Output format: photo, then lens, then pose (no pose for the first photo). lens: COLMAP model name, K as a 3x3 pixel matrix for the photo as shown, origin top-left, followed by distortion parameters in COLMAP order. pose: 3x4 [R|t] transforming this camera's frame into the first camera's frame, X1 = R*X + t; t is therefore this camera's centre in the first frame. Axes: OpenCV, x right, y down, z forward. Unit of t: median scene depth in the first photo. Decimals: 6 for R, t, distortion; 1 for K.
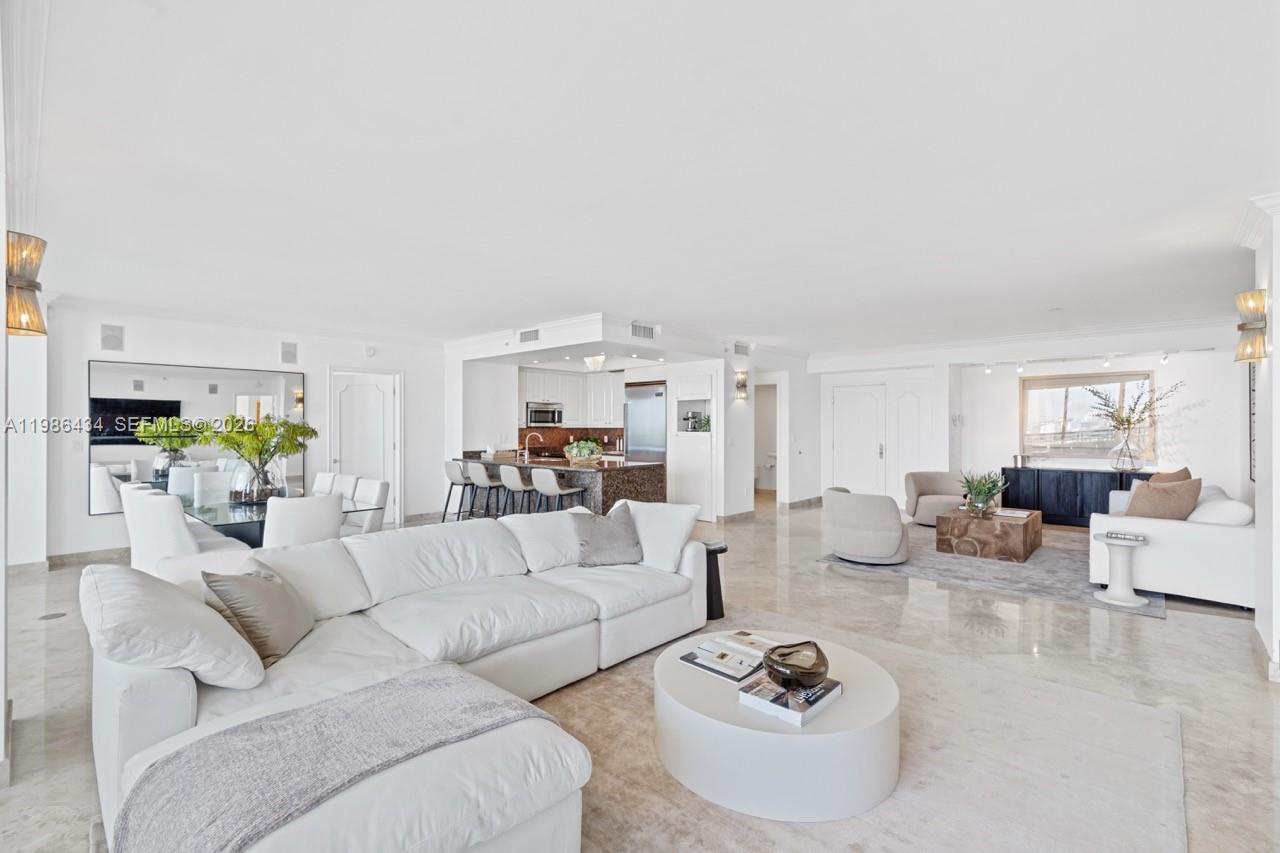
lens RADIAL K [[576.5, 0, 636.9], [0, 576.5, 426.5], [0, 0, 1]] dist [-0.000410, -0.000001]
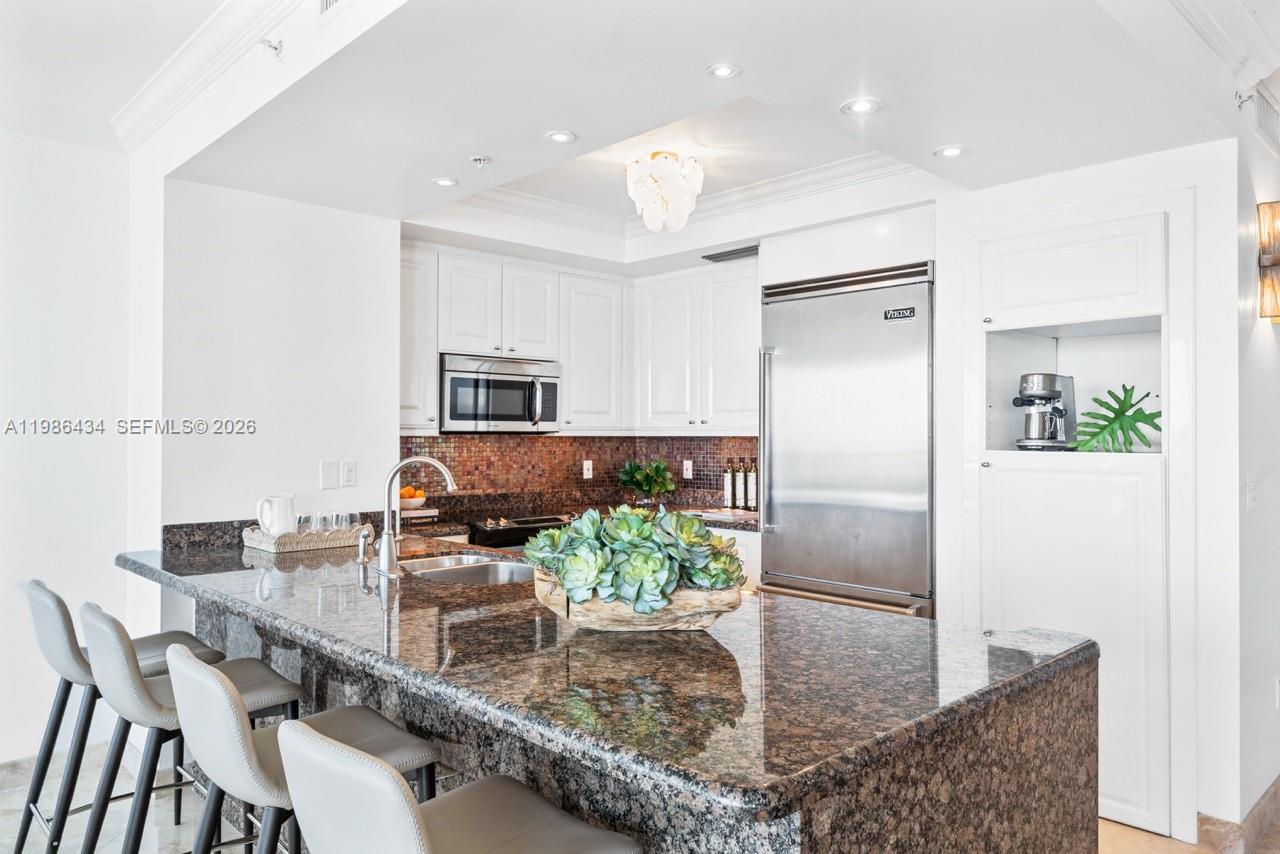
lens RADIAL K [[873.2, 0, 640.1], [0, 873.2, 428.5], [0, 0, 1]] dist [0.000336, 0.000026]
pose [[0.997957, 0.000947, -0.063885, -0.055211], [-0.001469, 0.999966, -0.008124, 0.002128], [0.063875, 0.008201, 0.997924, 0.548643]]
